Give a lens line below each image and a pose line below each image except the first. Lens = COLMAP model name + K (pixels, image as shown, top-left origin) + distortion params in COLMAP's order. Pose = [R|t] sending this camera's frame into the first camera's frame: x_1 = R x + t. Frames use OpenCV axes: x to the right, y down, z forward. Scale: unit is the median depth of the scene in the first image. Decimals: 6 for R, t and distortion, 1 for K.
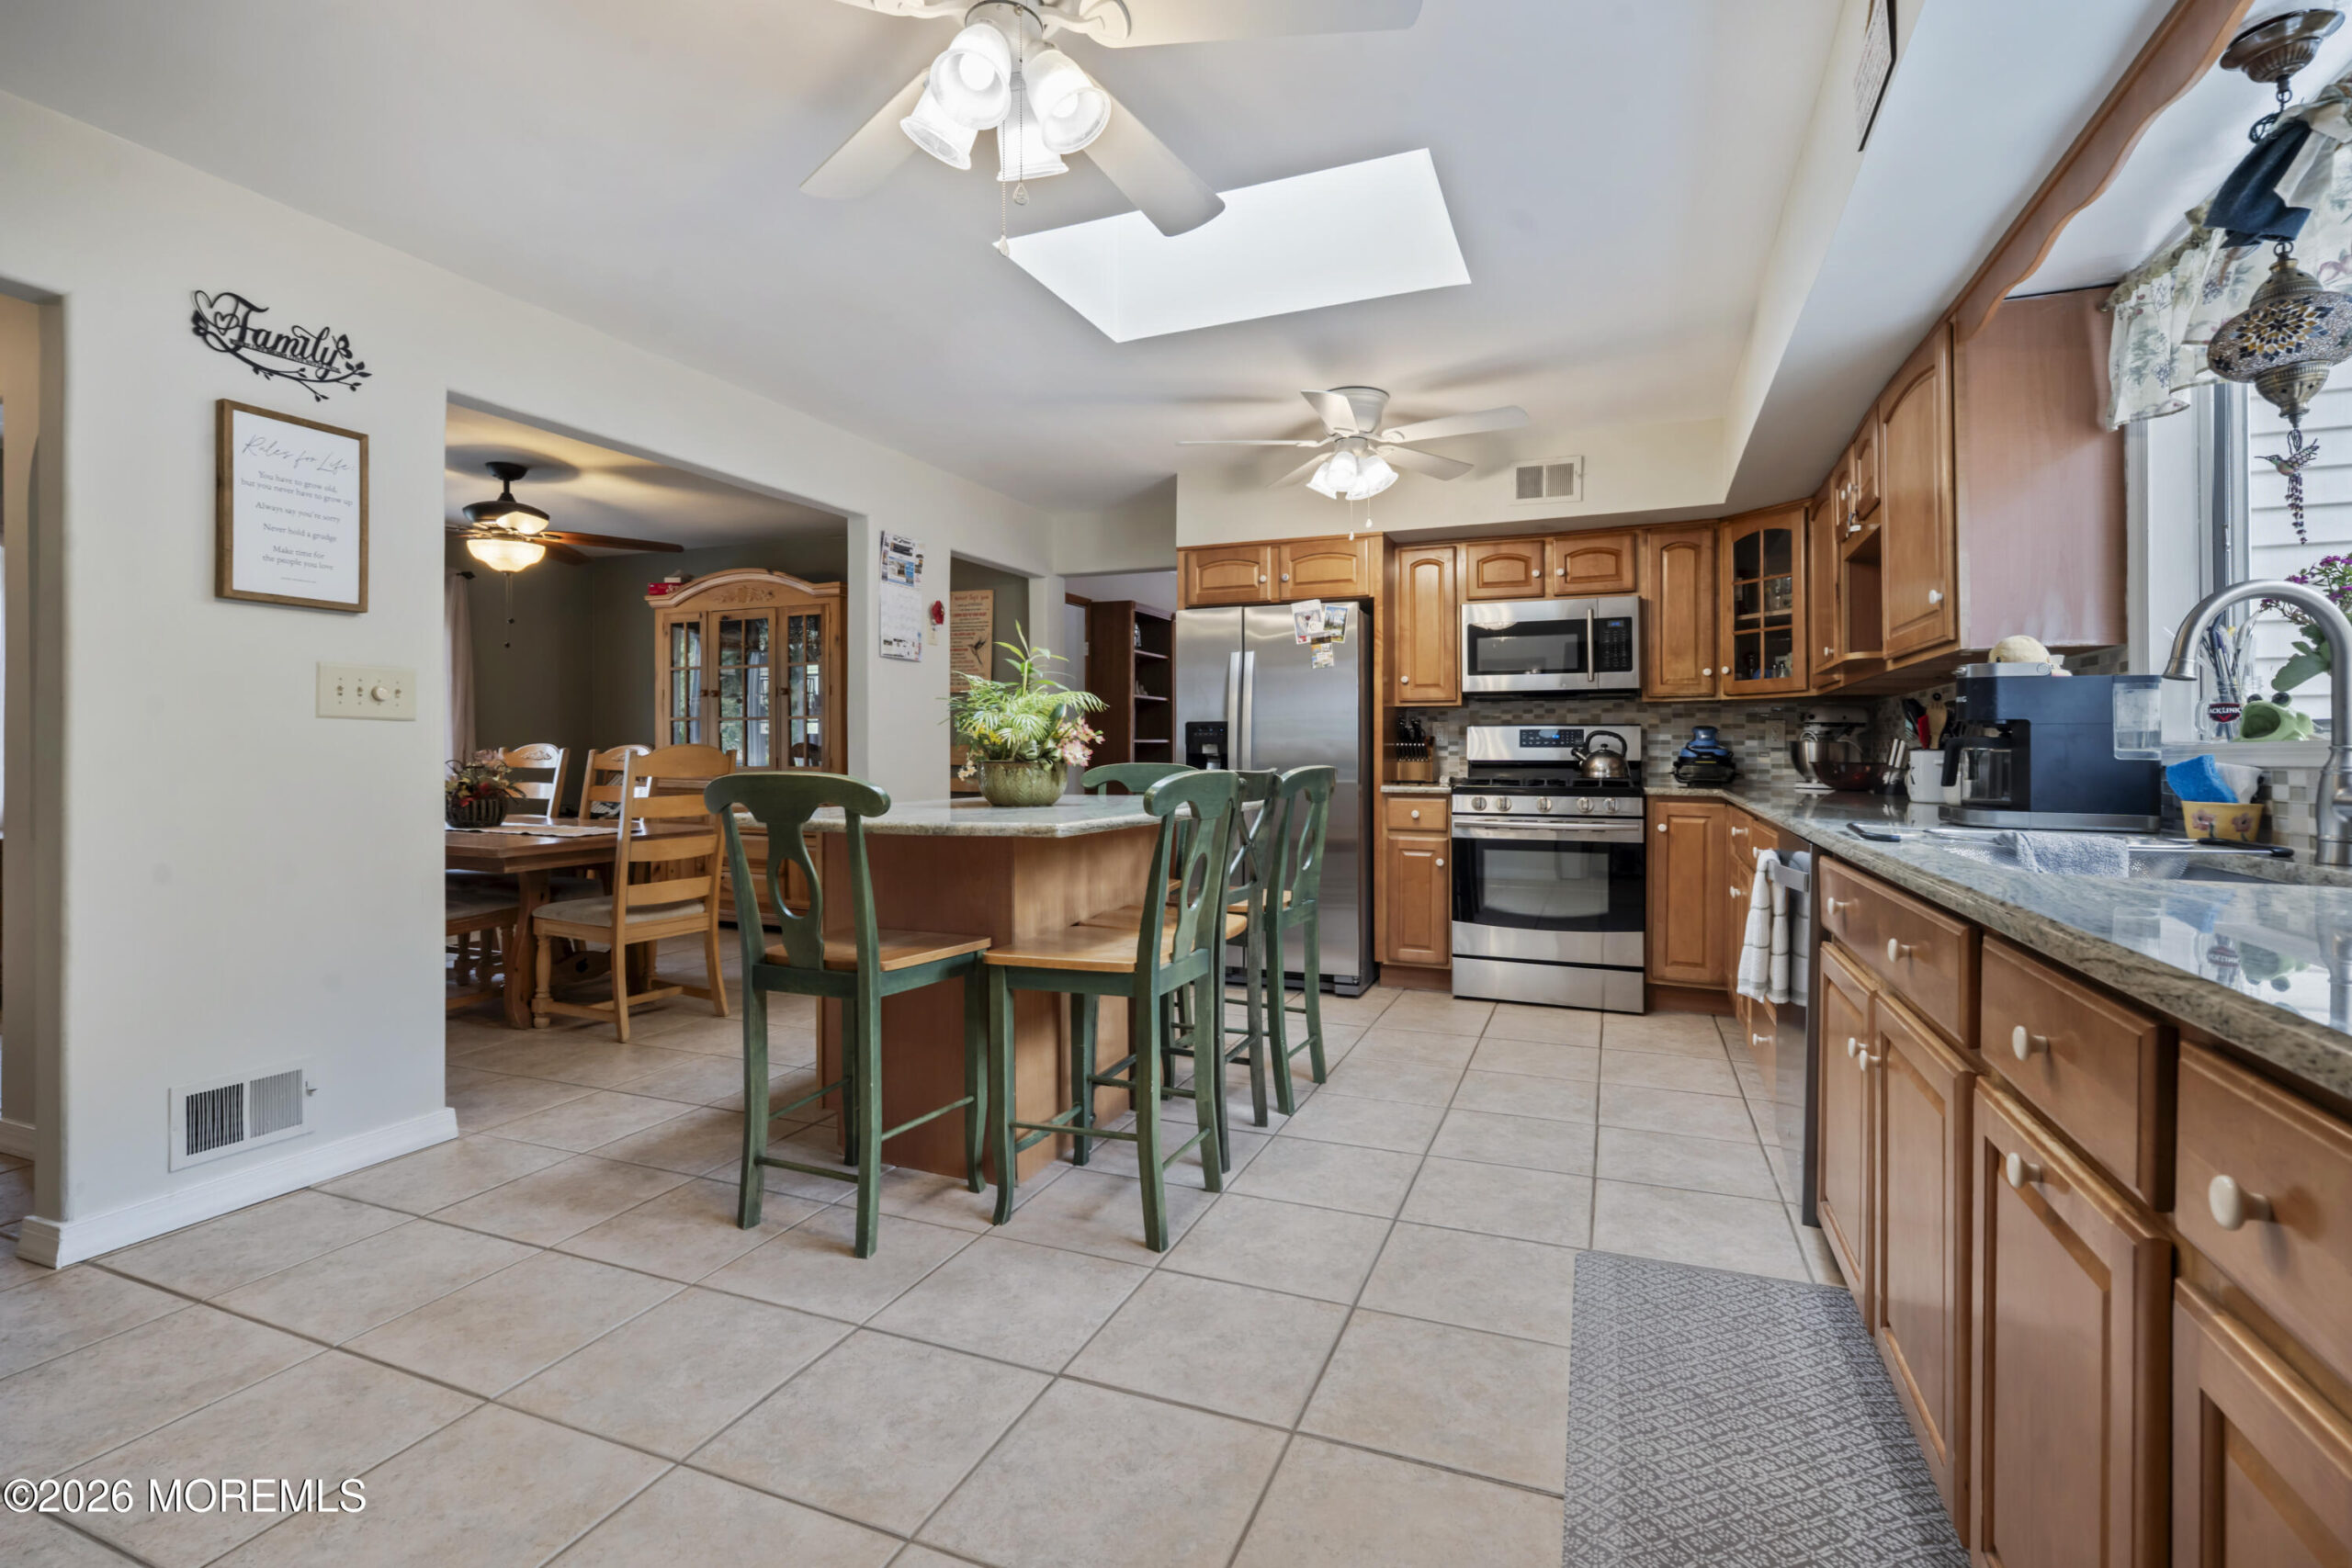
lens RADIAL K [[1069.2, 0, 1178.9], [0, 1069.2, 764.2], [0, 0, 1]] dist [-0.011143, 0.002388]
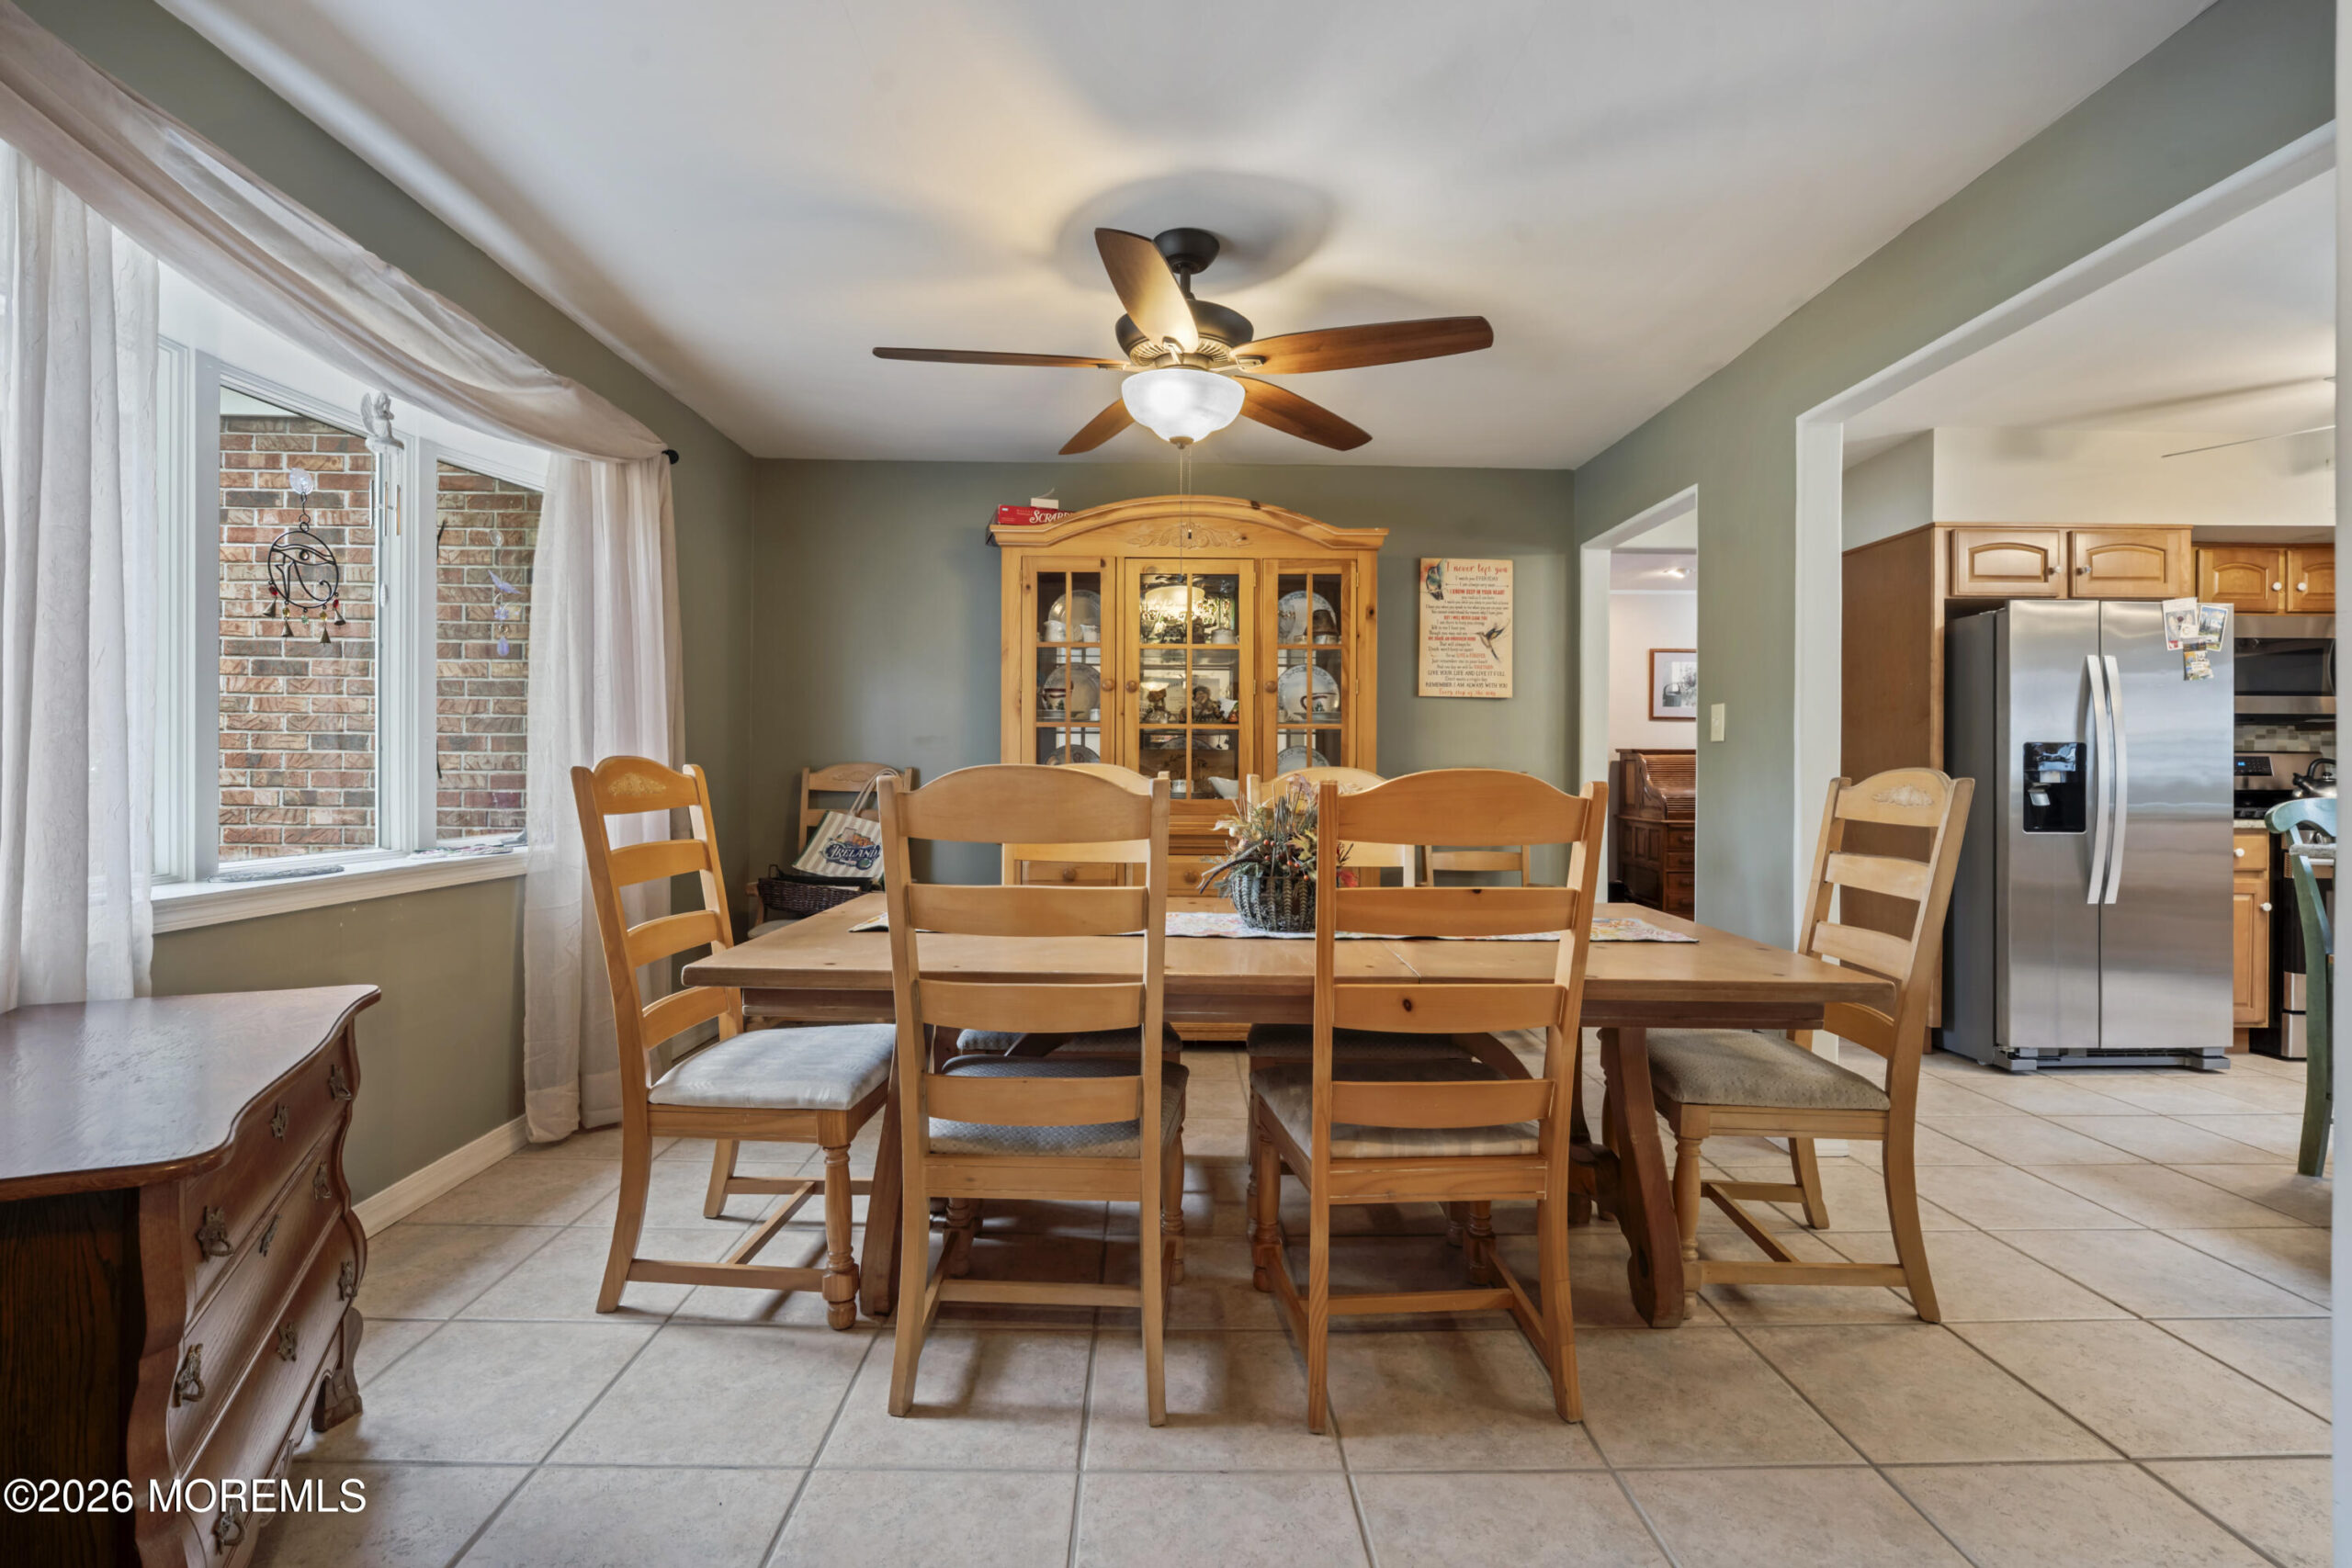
lens RADIAL K [[1069.2, 0, 1176.3], [0, 1069.2, 772.4], [0, 0, 1]] dist [-0.011143, 0.002388]
pose [[0.916969, 0.003215, 0.398945, -0.869860], [0.002099, 0.999915, -0.012883, -0.008627], [-0.398952, 0.012651, 0.916884, 0.528236]]
